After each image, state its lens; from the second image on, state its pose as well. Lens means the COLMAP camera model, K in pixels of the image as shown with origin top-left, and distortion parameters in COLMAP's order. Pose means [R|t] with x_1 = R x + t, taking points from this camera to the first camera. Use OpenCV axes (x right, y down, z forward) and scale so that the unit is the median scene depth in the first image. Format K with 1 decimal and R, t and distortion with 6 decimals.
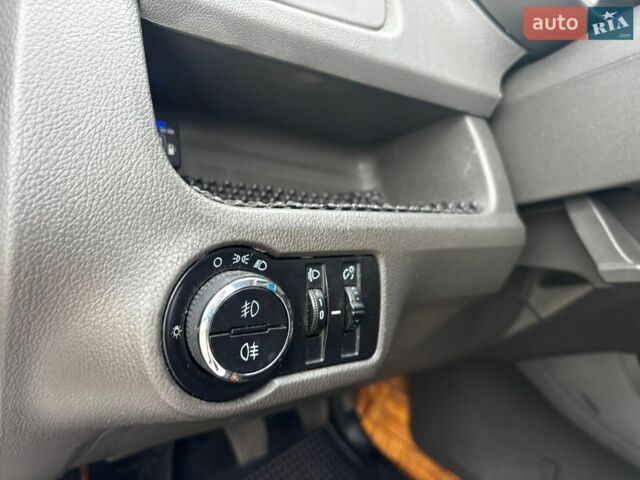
lens RADIAL K [[512.0, 0, 315.8], [0, 512.0, 244.1], [0, 0, 1]] dist [-0.019497, -0.031120]
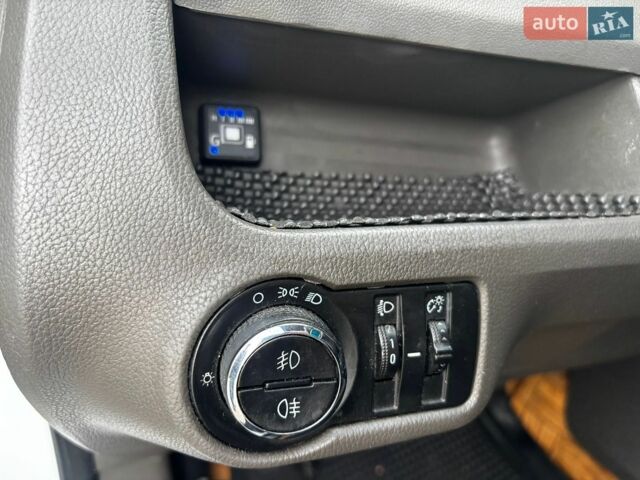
lens RADIAL K [[512.0, 0, 318.7], [0, 512.0, 238.6], [0, 0, 1]] dist [-0.019497, -0.031120]
pose [[0.947823, 0.040263, -0.316245, 0.165092], [-0.006700, 0.994289, 0.106508, -0.151704], [0.318727, -0.098832, 0.942680, 0.236443]]
